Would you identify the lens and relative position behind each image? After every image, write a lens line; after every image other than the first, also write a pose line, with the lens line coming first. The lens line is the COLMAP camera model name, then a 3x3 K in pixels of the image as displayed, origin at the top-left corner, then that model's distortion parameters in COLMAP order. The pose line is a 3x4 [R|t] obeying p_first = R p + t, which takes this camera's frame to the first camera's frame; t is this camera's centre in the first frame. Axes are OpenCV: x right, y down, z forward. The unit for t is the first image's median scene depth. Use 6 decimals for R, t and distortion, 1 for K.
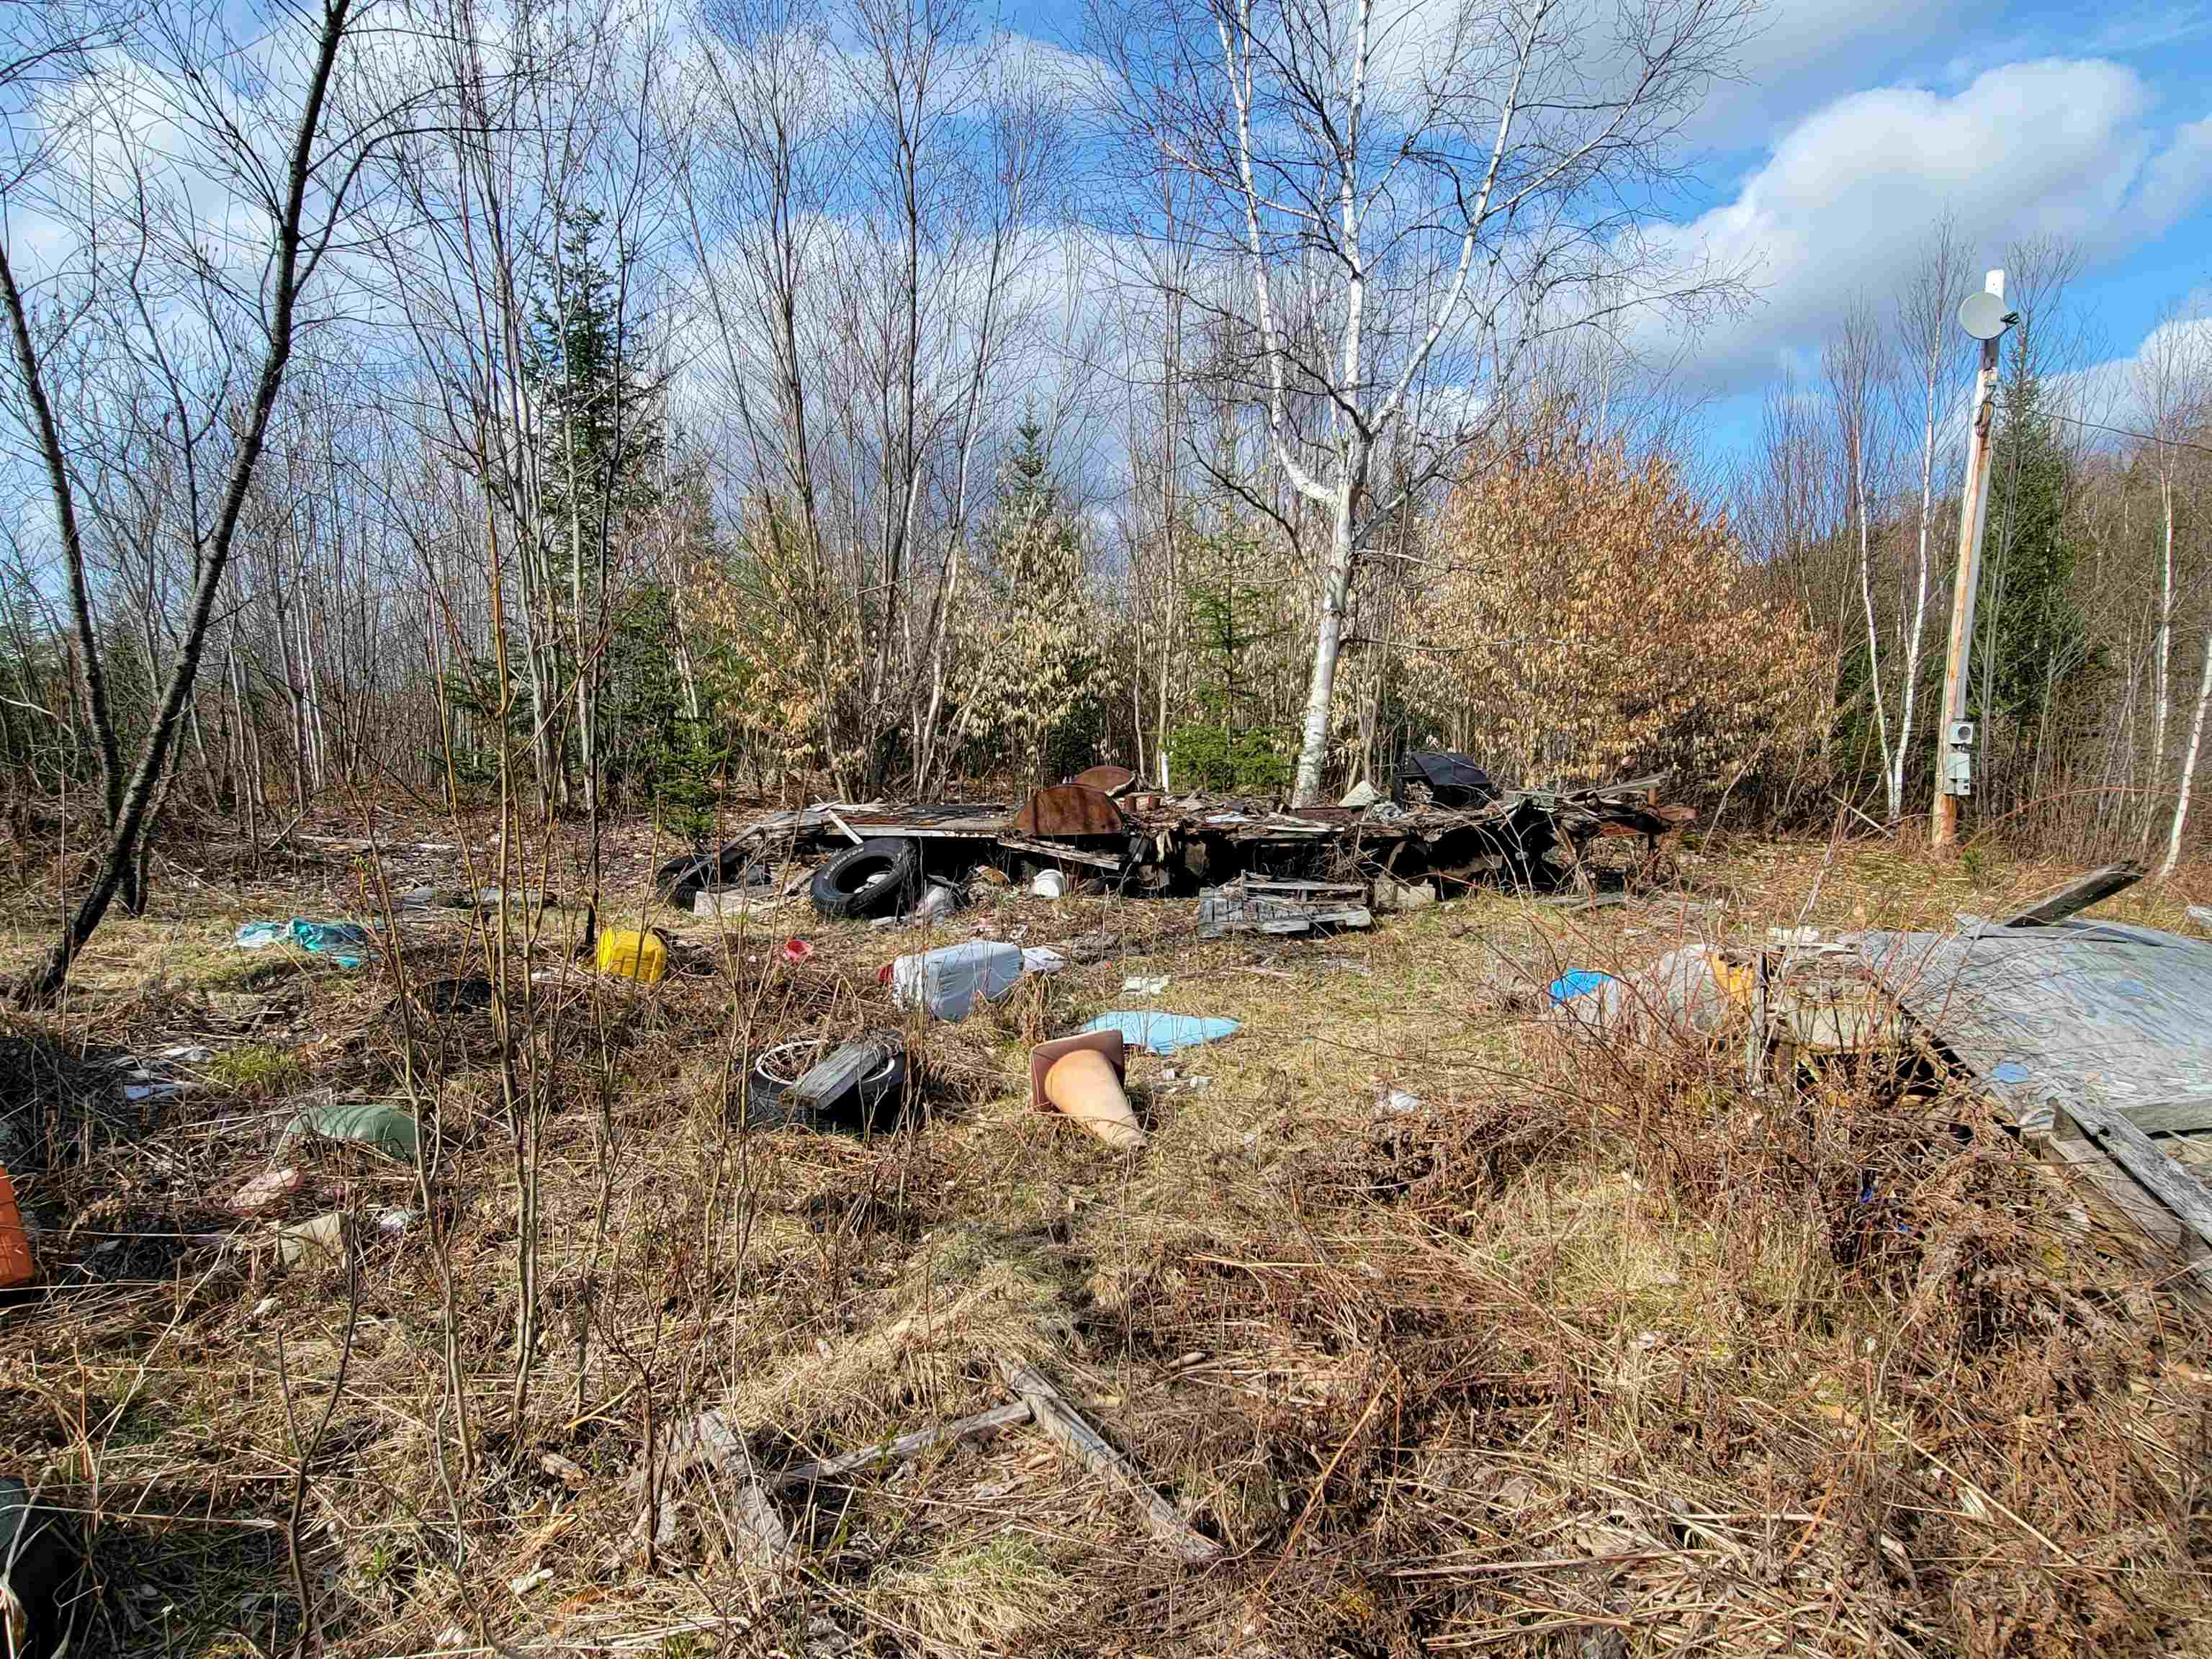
lens RADIAL K [[1195.0, 0, 1104.7], [0, 1195.0, 837.9], [0, 0, 1]] dist [-0.002966, 0.000291]
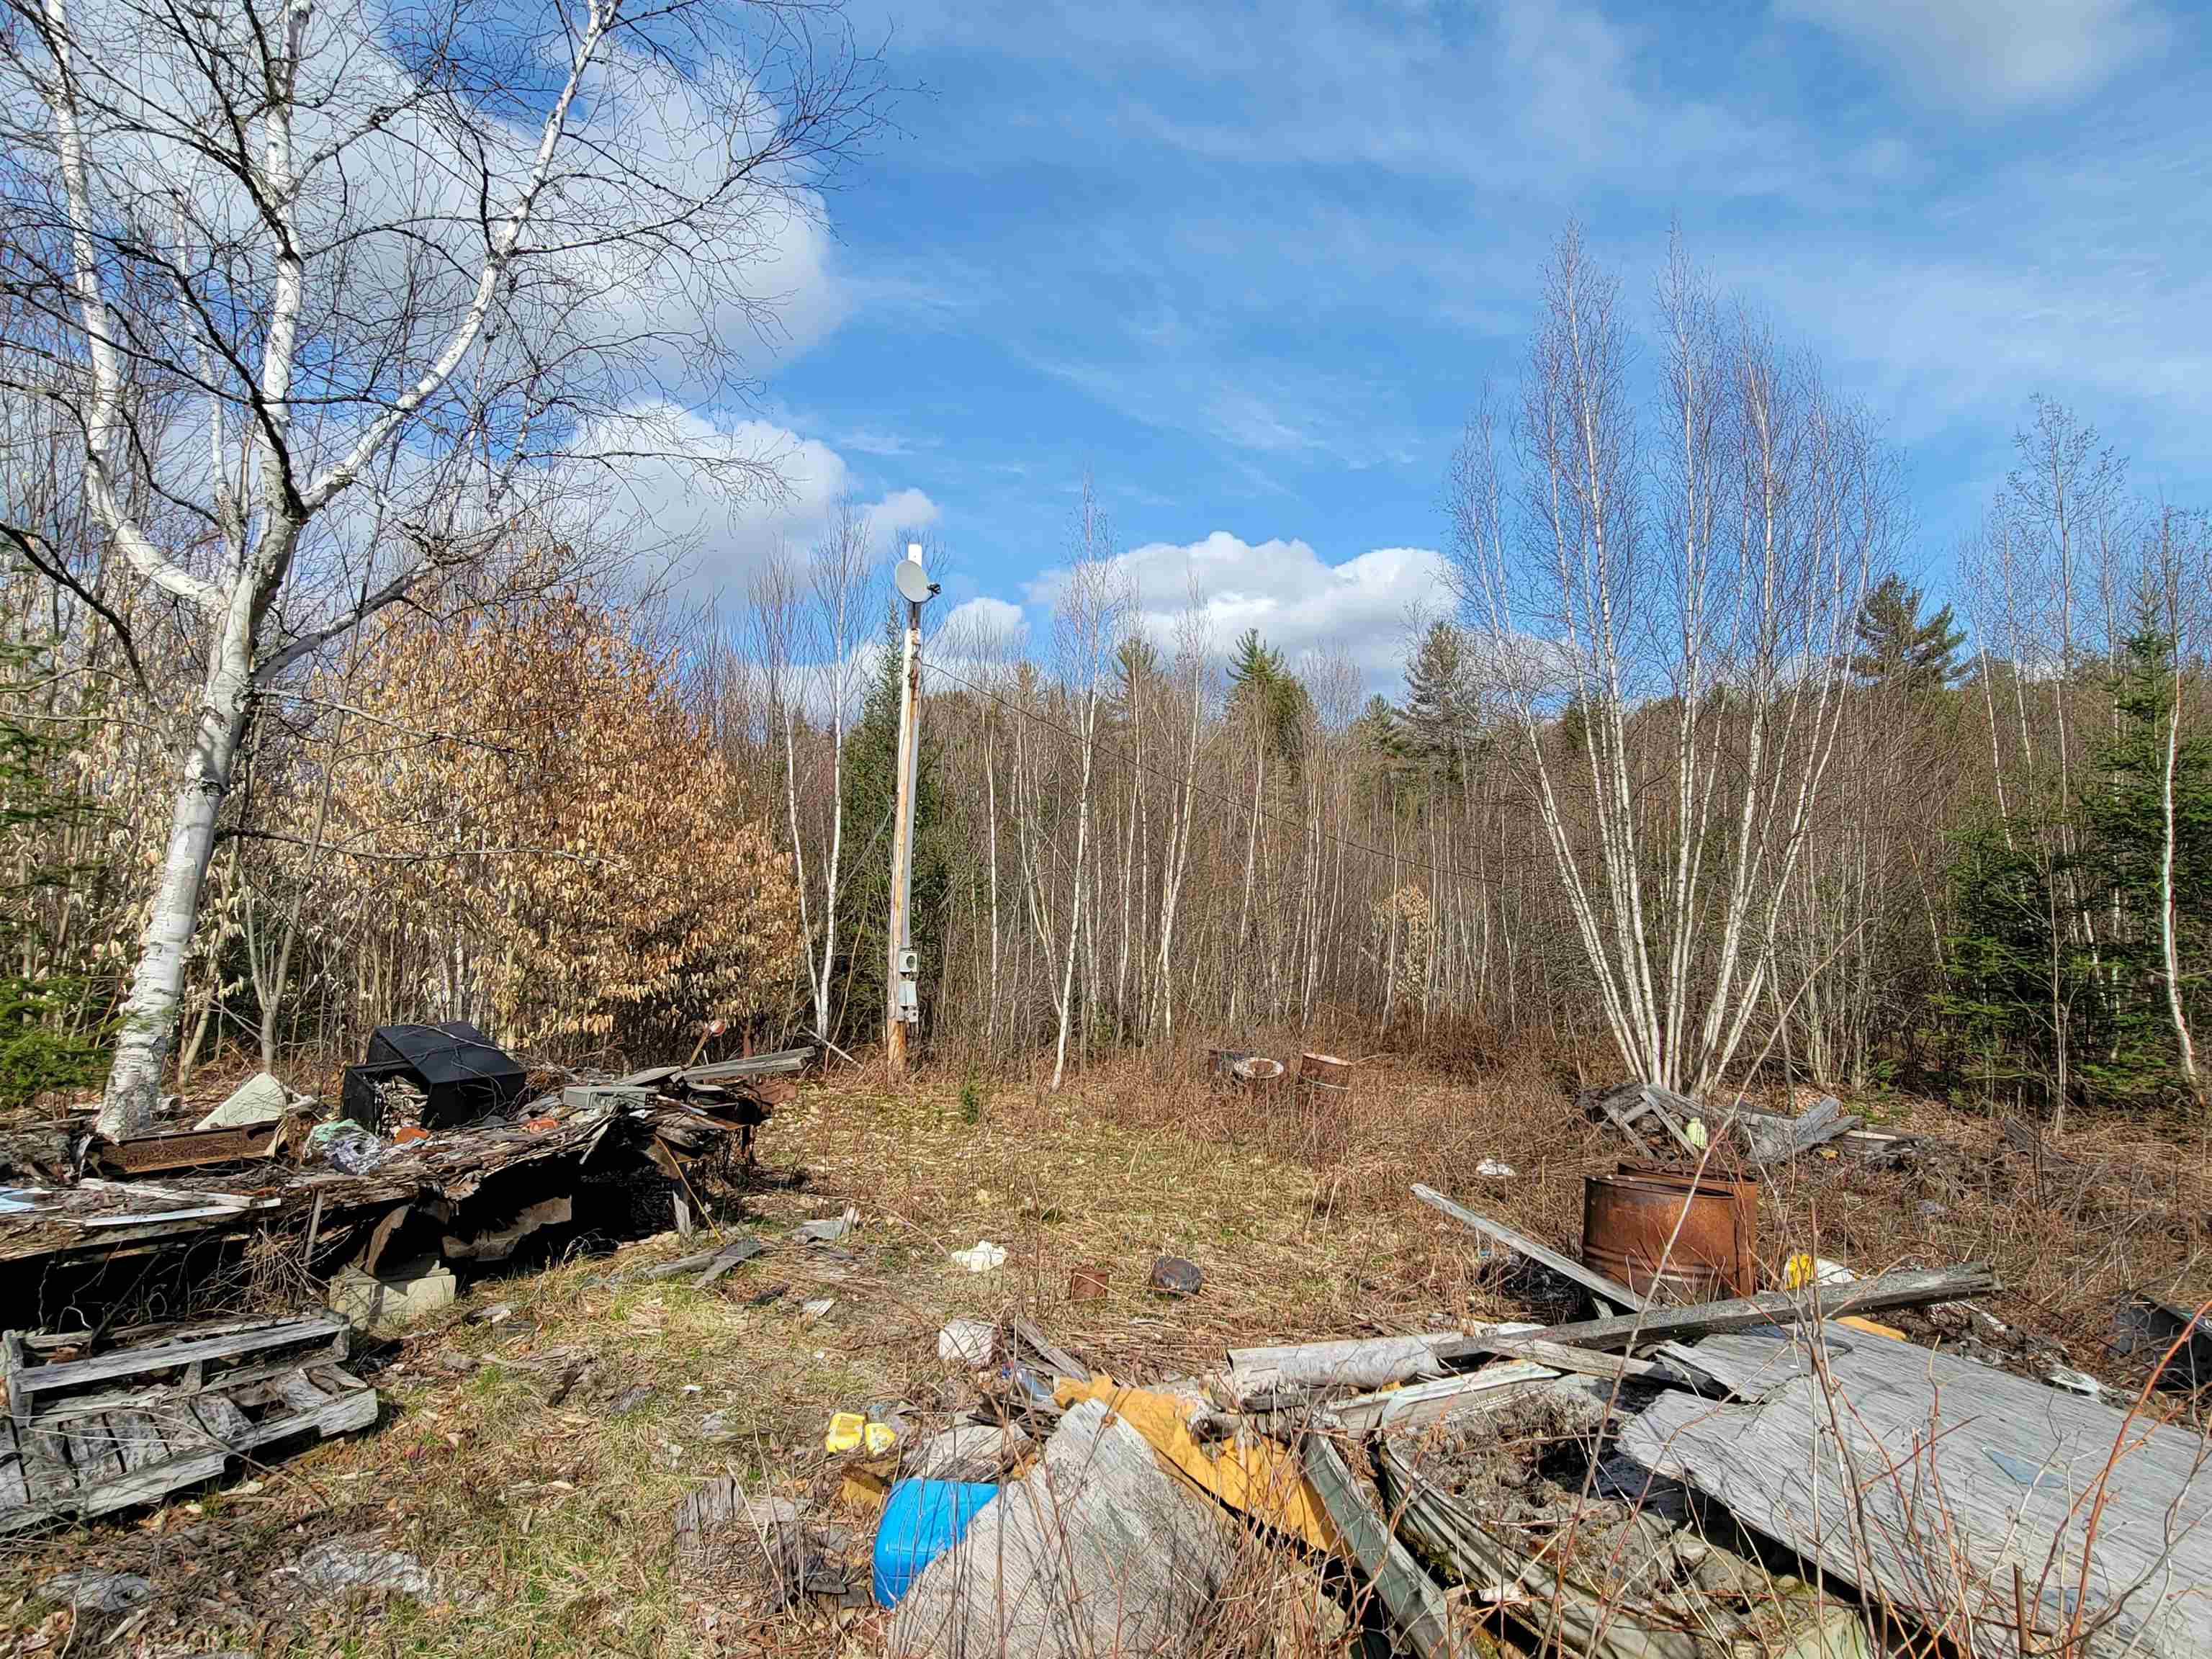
lens RADIAL K [[1195.0, 0, 1104.7], [0, 1195.0, 837.9], [0, 0, 1]] dist [-0.002966, 0.000291]
pose [[0.619280, 0.067373, 0.782274, 0.007664], [0.070021, 0.987603, -0.140489, -0.052374], [-0.782042, 0.141778, 0.606885, 0.320434]]
